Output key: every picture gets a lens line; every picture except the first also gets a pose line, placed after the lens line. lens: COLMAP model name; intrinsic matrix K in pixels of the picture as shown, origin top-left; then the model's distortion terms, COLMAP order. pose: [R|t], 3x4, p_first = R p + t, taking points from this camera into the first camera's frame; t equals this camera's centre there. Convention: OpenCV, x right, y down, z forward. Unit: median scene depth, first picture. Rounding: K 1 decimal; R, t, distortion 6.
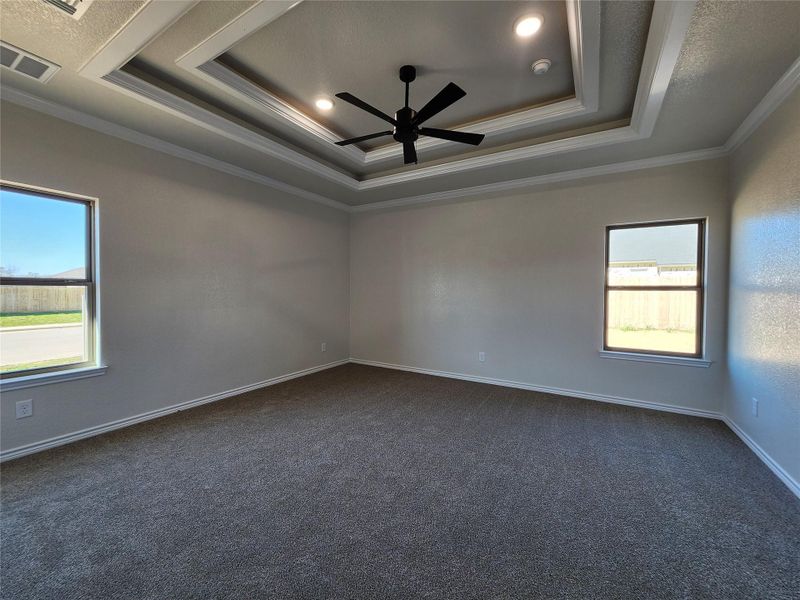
lens RADIAL K [[327.3, 0, 395.6], [0, 327.3, 299.2], [0, 0, 1]] dist [-0.001490, 0.000944]
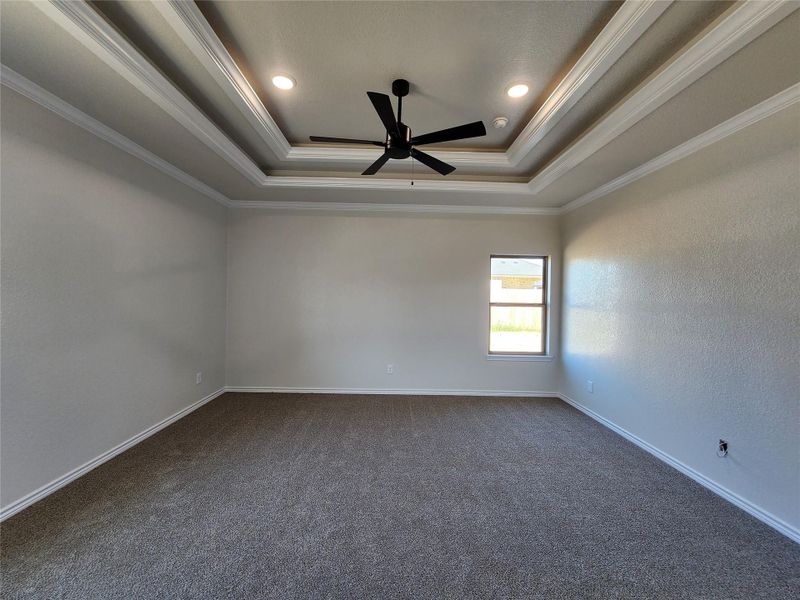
lens RADIAL K [[327.3, 0, 396.6], [0, 327.3, 300.5], [0, 0, 1]] dist [-0.001490, 0.000944]
pose [[0.845116, 0.002159, 0.534579, -0.350575], [-0.000113, 0.999993, -0.003859, -0.048011], [-0.534584, 0.003201, 0.845110, 0.150280]]
